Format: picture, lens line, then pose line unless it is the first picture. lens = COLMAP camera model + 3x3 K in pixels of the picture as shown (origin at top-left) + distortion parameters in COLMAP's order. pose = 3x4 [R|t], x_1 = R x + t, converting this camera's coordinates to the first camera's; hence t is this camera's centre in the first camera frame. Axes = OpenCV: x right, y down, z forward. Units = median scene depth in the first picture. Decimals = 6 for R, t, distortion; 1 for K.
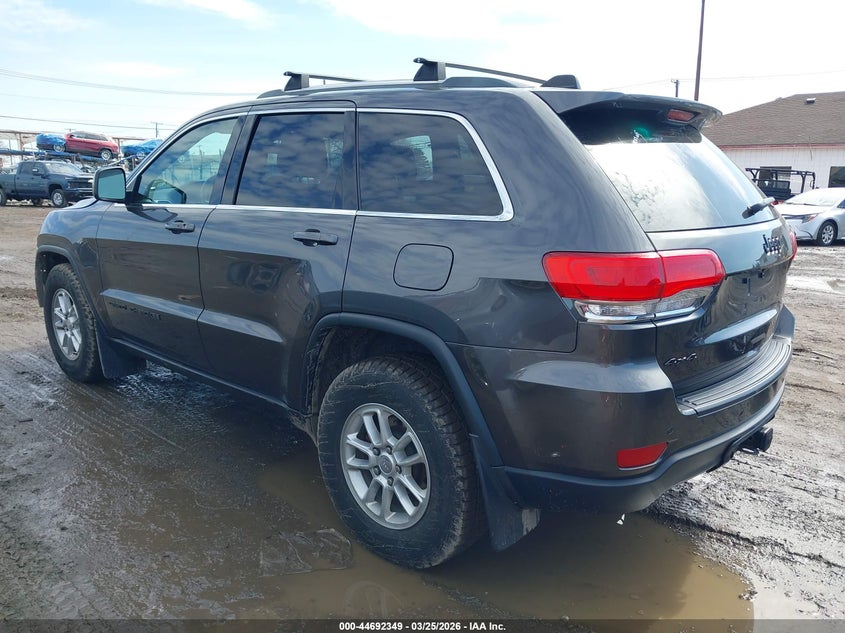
lens RADIAL K [[679.1, 0, 422.5], [0, 679.1, 316.5], [0, 0, 1]] dist [-0.003467, -0.002852]
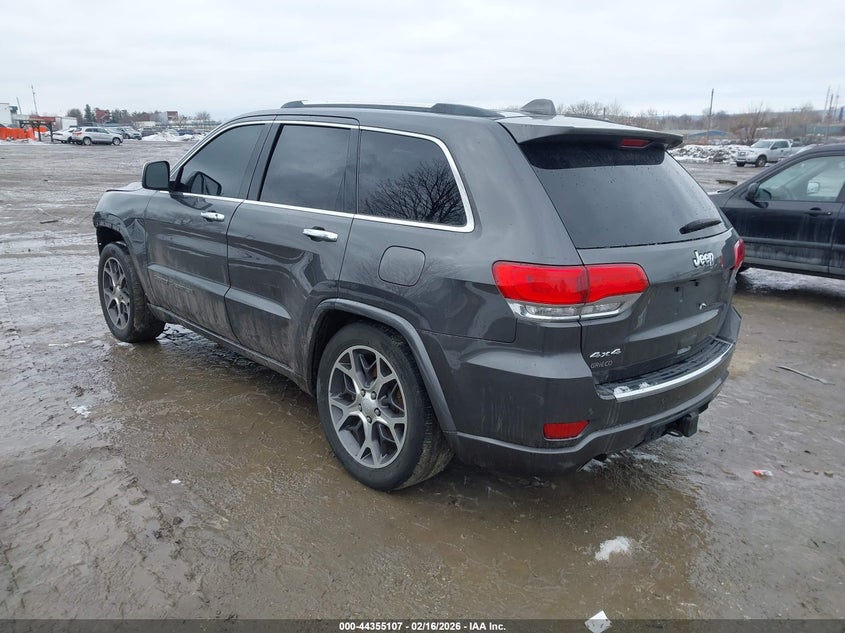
lens RADIAL K [[694.0, 0, 422.5], [0, 694.0, 316.5], [0, 0, 1]] dist [0.064440, 0.003735]
pose [[0.995889, 0.053656, -0.072985, 0.124850], [-0.050539, 0.997756, 0.043911, -0.035925], [0.075177, -0.040042, 0.996366, -0.230985]]
